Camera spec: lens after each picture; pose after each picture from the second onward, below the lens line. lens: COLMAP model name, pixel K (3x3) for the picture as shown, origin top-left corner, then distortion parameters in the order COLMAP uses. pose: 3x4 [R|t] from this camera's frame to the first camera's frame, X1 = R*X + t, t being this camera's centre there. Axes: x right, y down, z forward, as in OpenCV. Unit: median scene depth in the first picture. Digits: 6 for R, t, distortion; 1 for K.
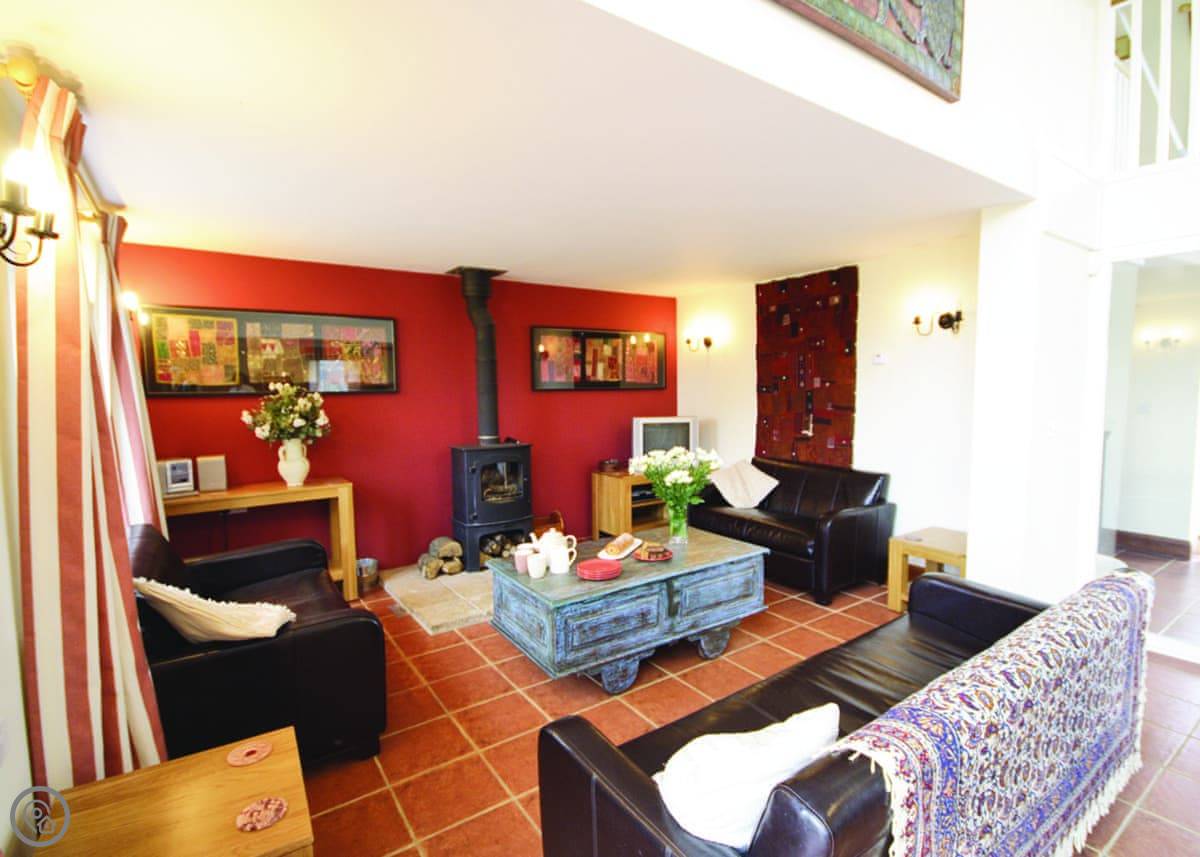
lens RADIAL K [[587.5, 0, 639.4], [0, 587.5, 425.6], [0, 0, 1]] dist [0.004276, 0.000223]
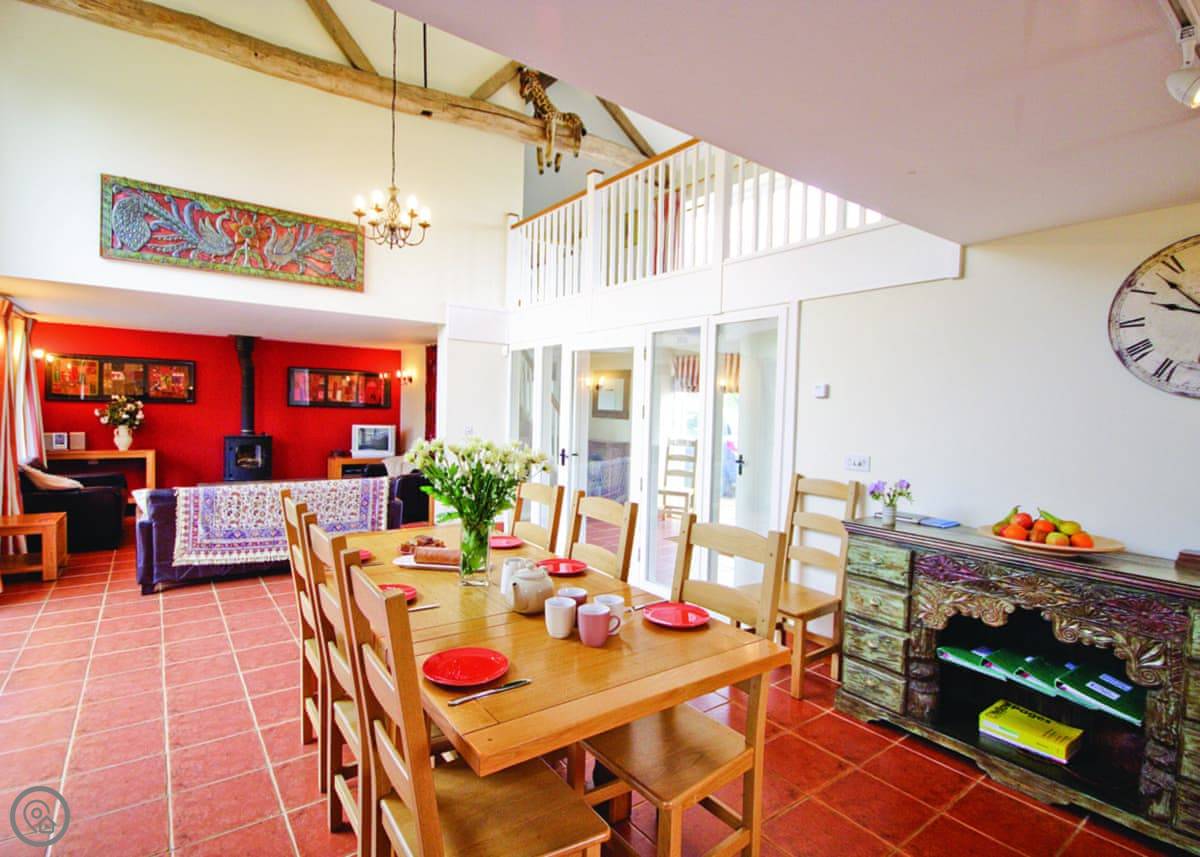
lens RADIAL K [[587.5, 0, 585.7], [0, 587.5, 431.8], [0, 0, 1]] dist [0.004276, 0.000223]
pose [[0.999286, 0.036356, -0.010252, 0.902688], [-0.036681, 0.998767, -0.033463, 0.052037], [0.009022, 0.033815, 0.999387, -0.865335]]
